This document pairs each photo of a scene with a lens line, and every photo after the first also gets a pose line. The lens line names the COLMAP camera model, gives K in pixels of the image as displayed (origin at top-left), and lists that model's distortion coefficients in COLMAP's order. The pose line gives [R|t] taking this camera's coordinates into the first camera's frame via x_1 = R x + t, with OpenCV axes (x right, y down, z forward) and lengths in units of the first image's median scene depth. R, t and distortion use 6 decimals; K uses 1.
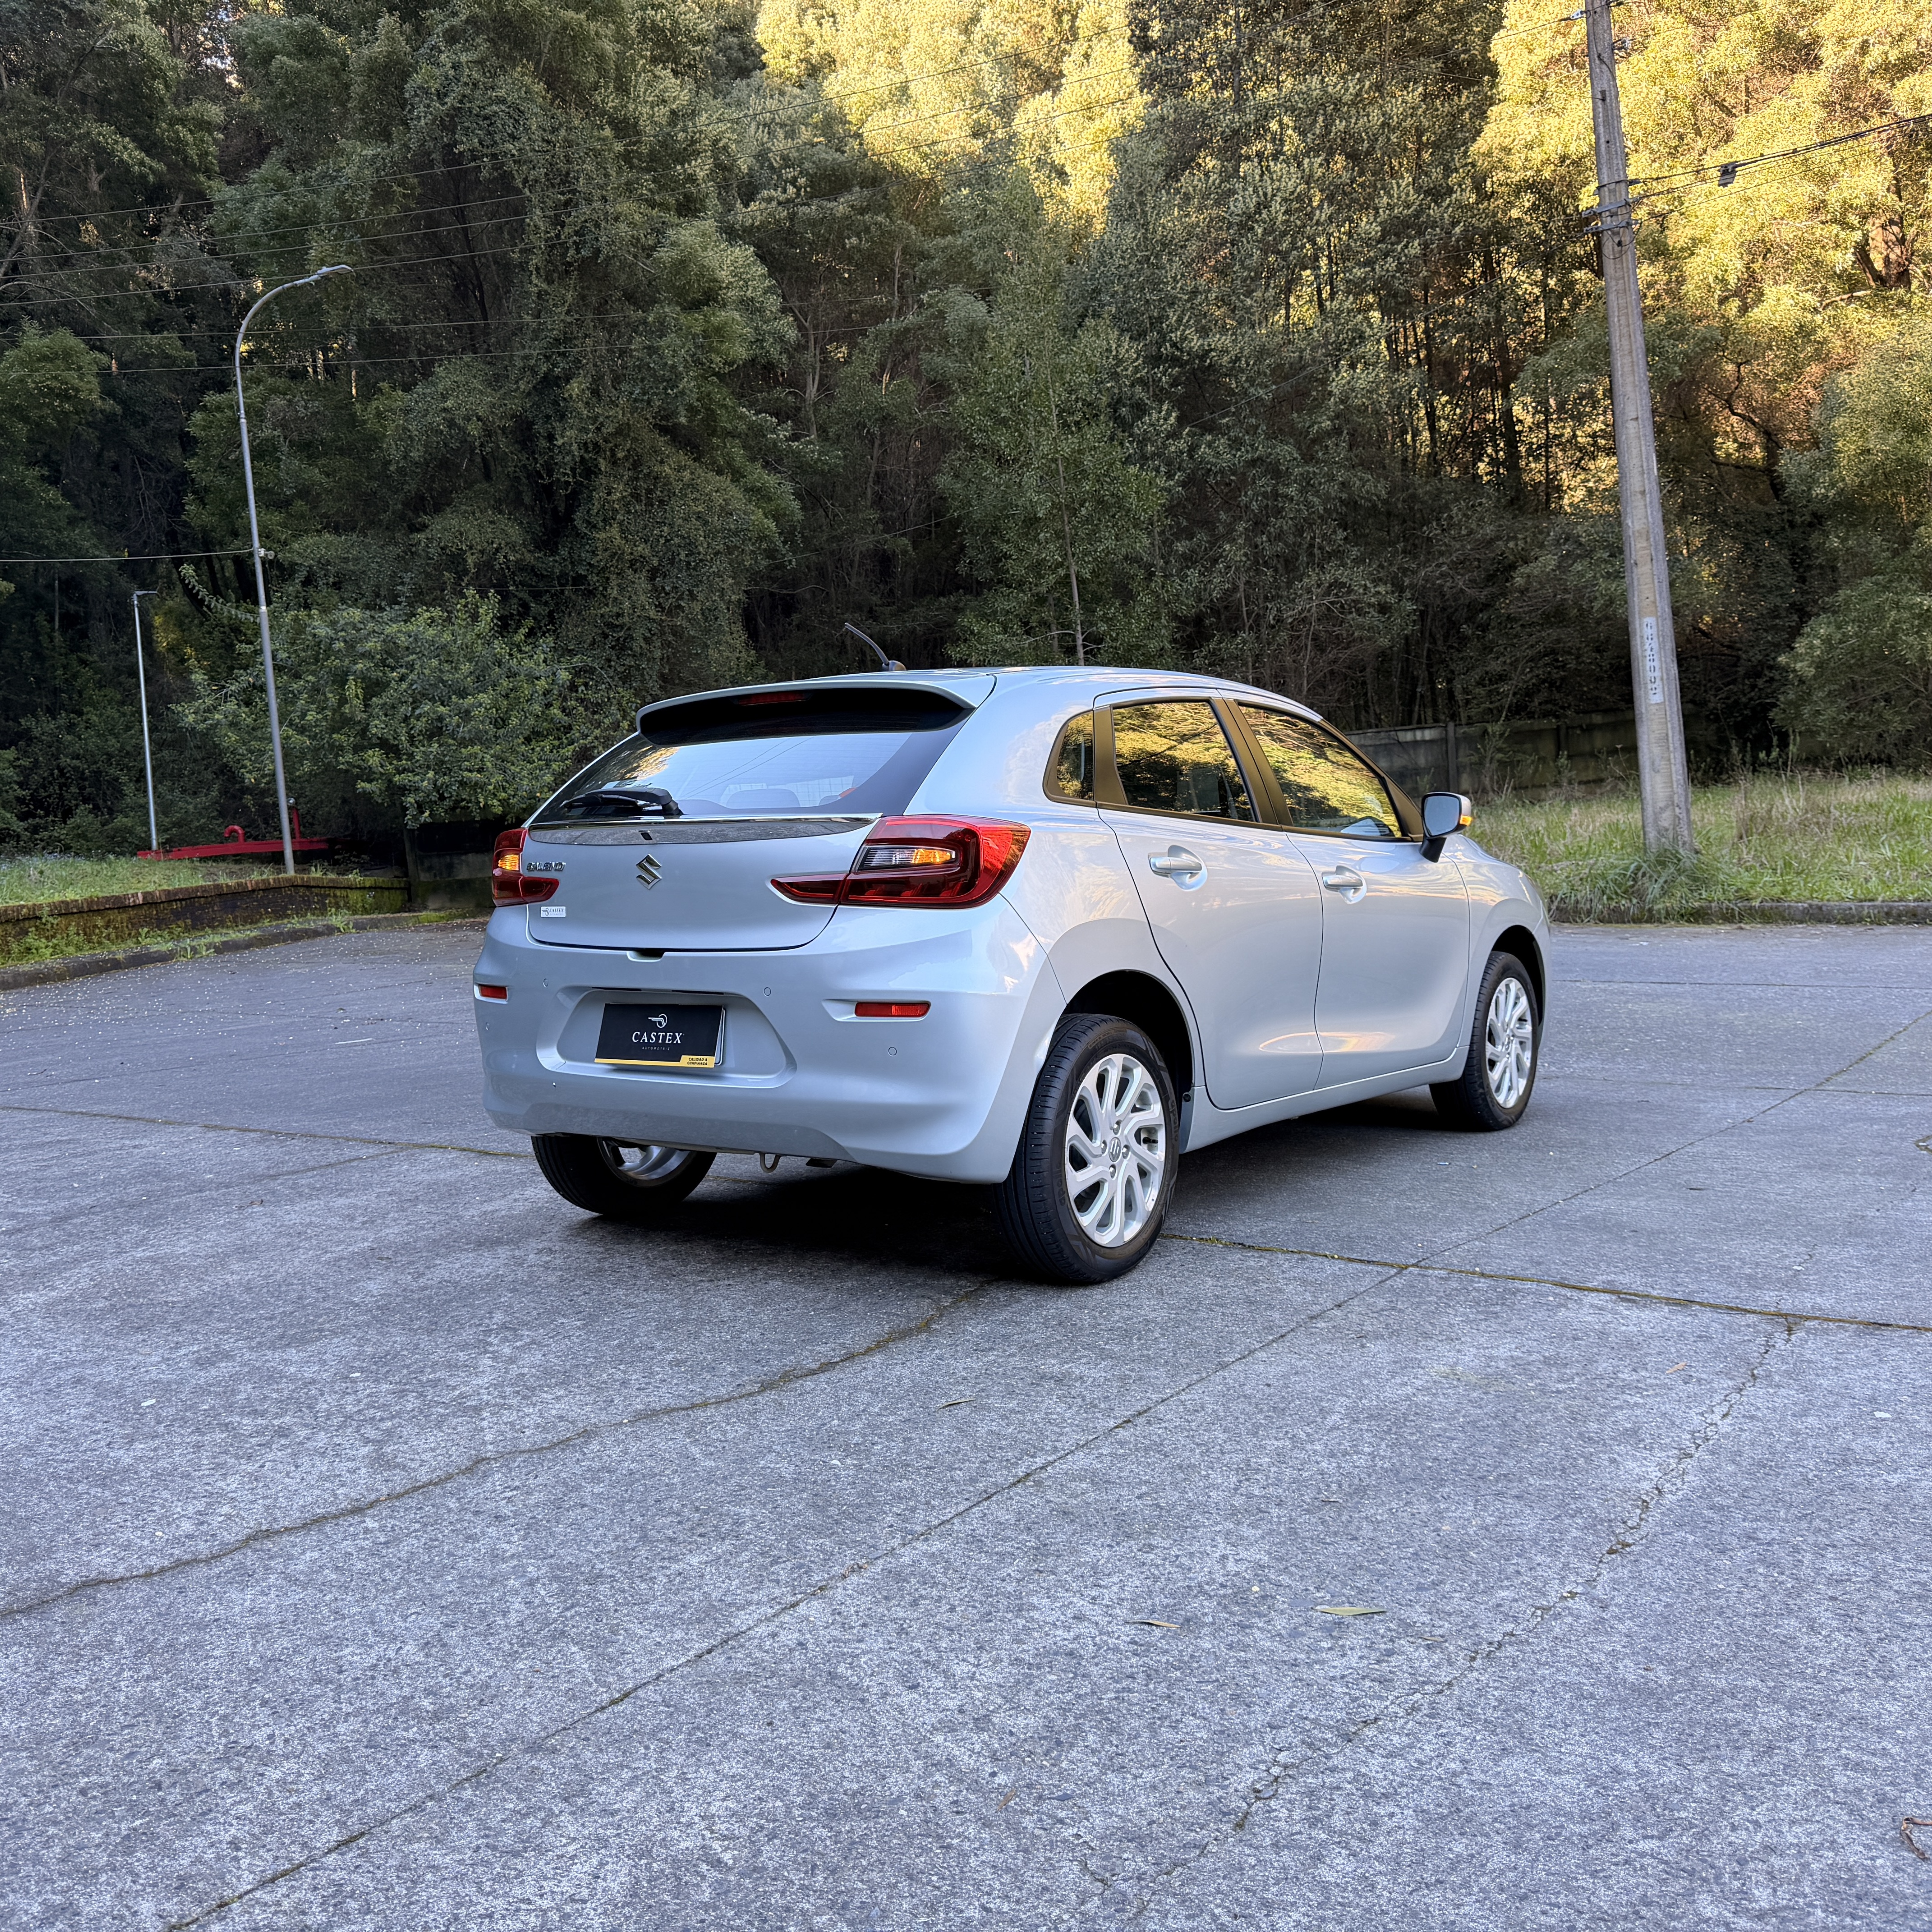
lens RADIAL K [[1831.8, 0, 951.1], [0, 1831.8, 972.3], [0, 0, 1]] dist [0.005813, 0.000000]
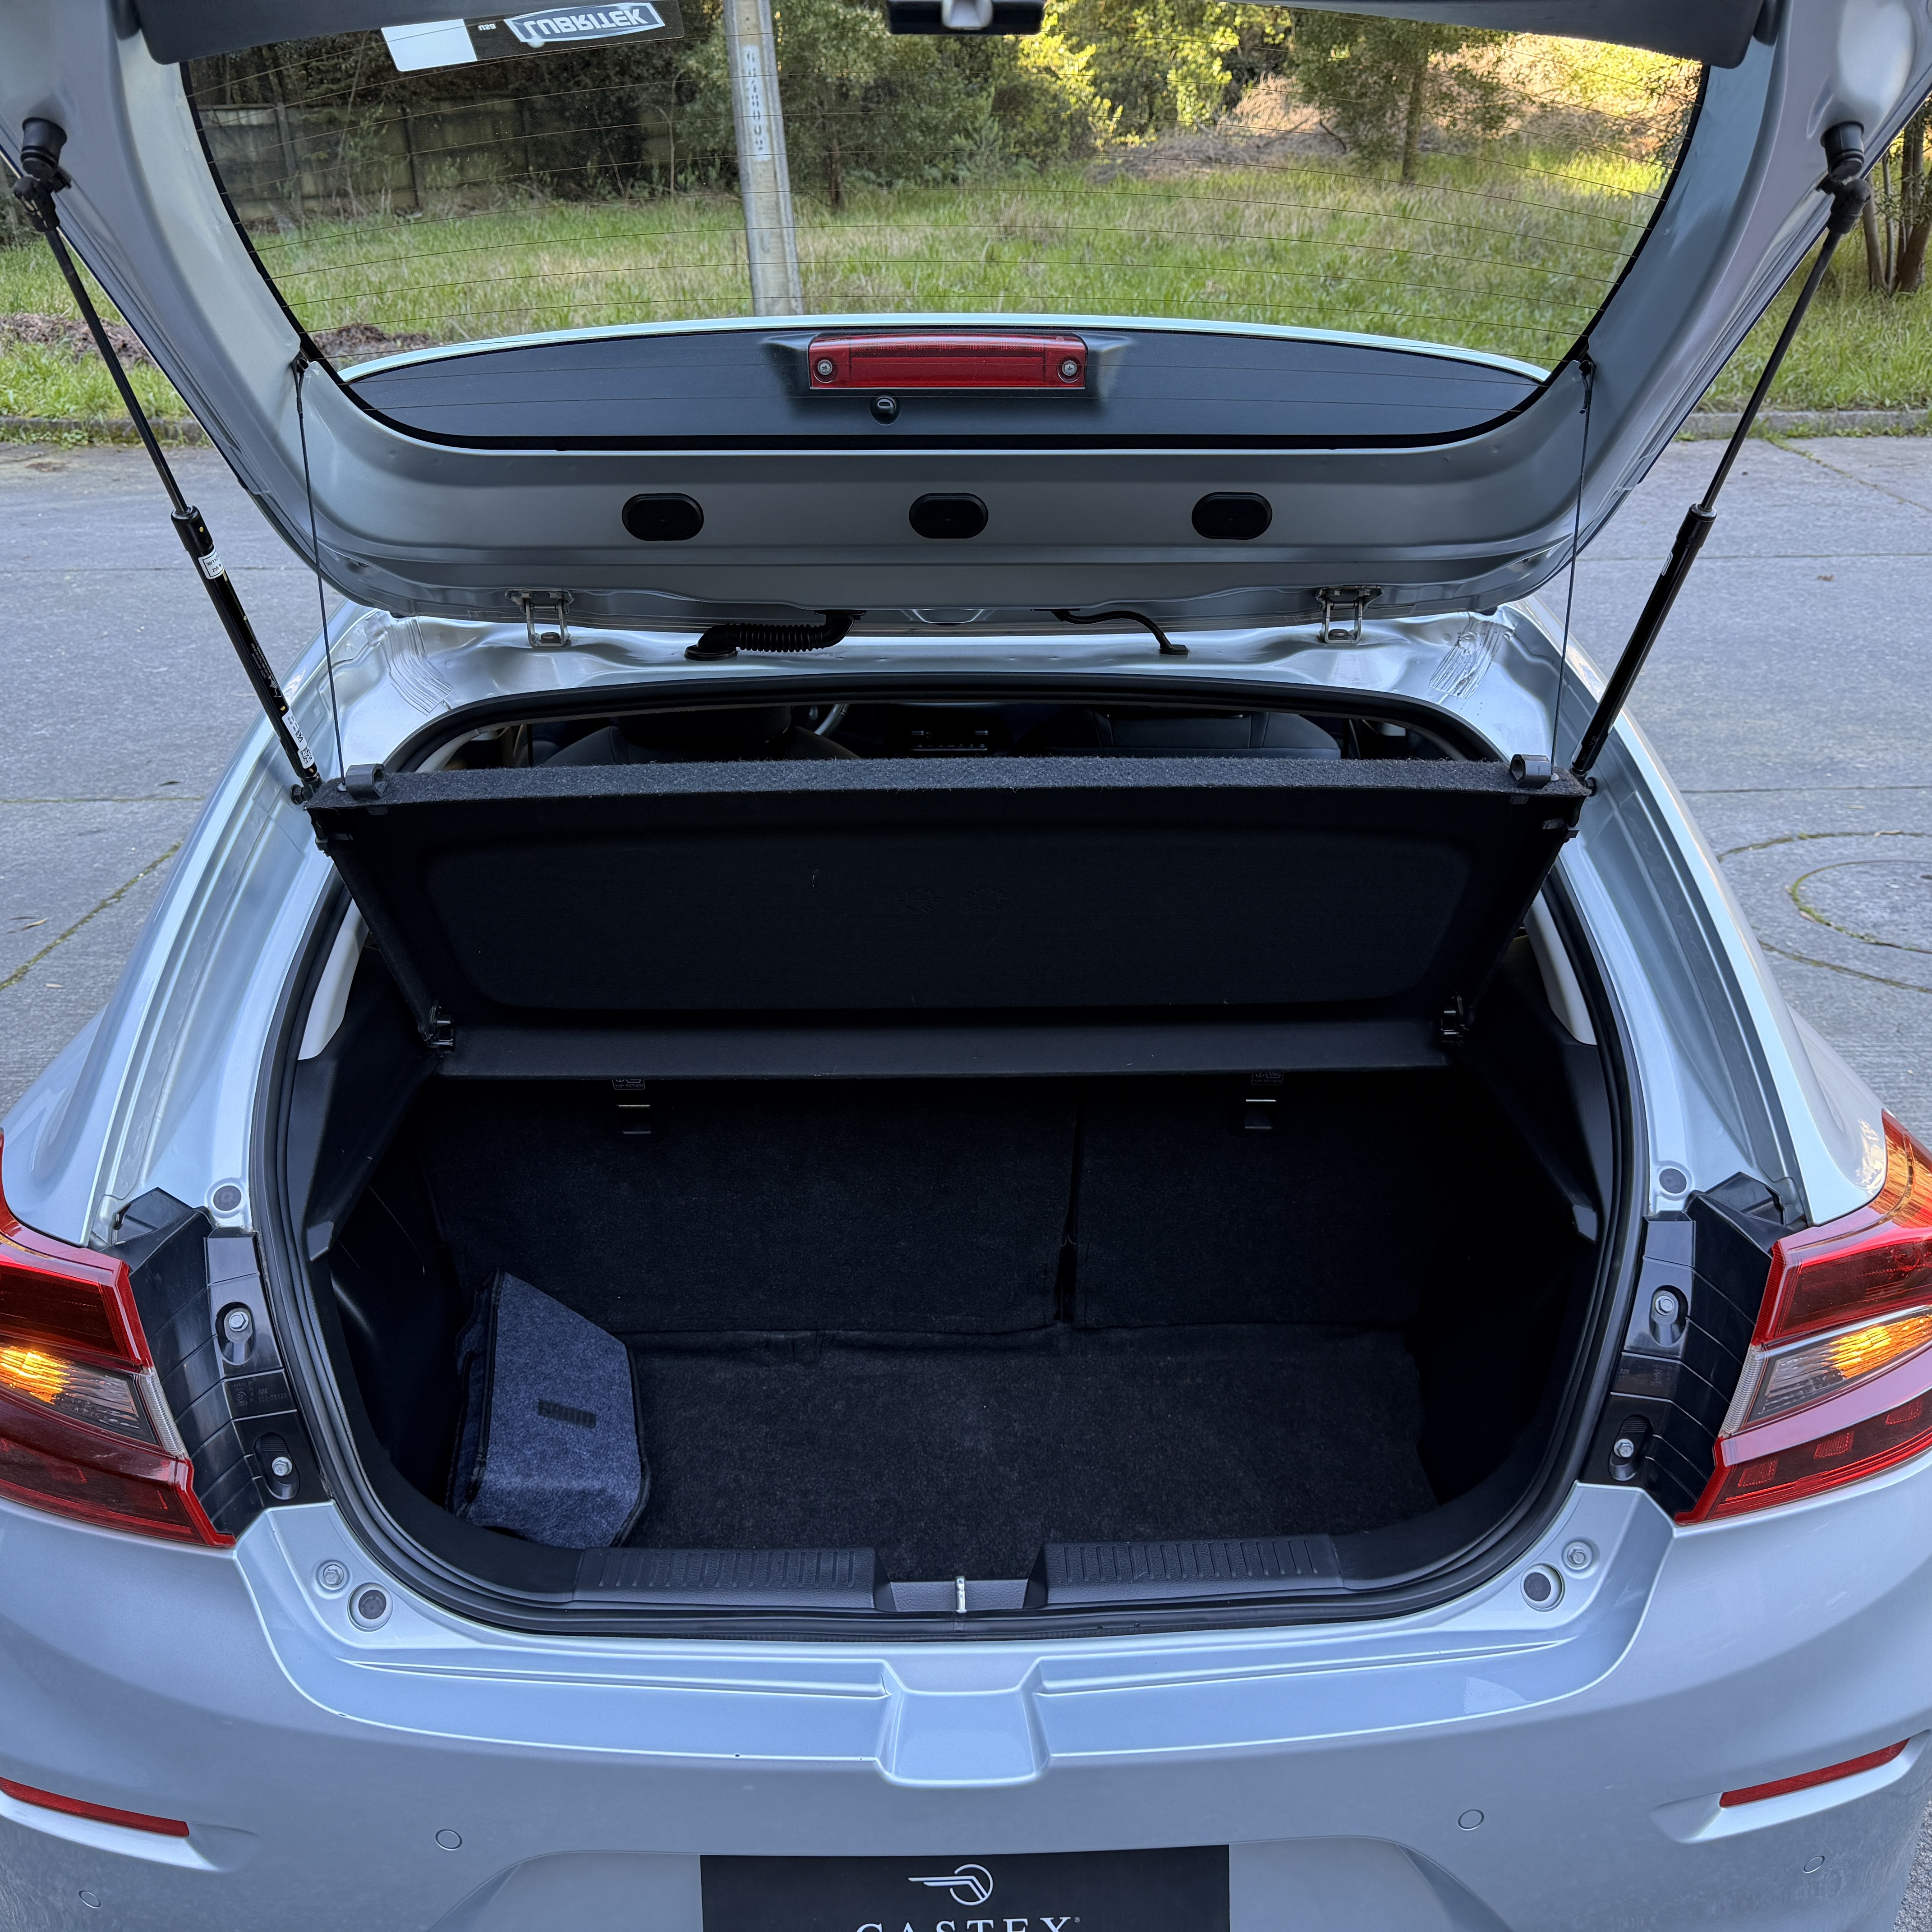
lens RADIAL K [[1831.8, 0, 960.8], [0, 1831.8, 966.9], [0, 0, 1]] dist [0.005813, 0.000000]
pose [[0.789502, -0.213068, 0.575577, -0.045443], [0.020091, 0.946276, 0.322735, -0.033421], [-0.613419, -0.243236, 0.751367, 0.118006]]
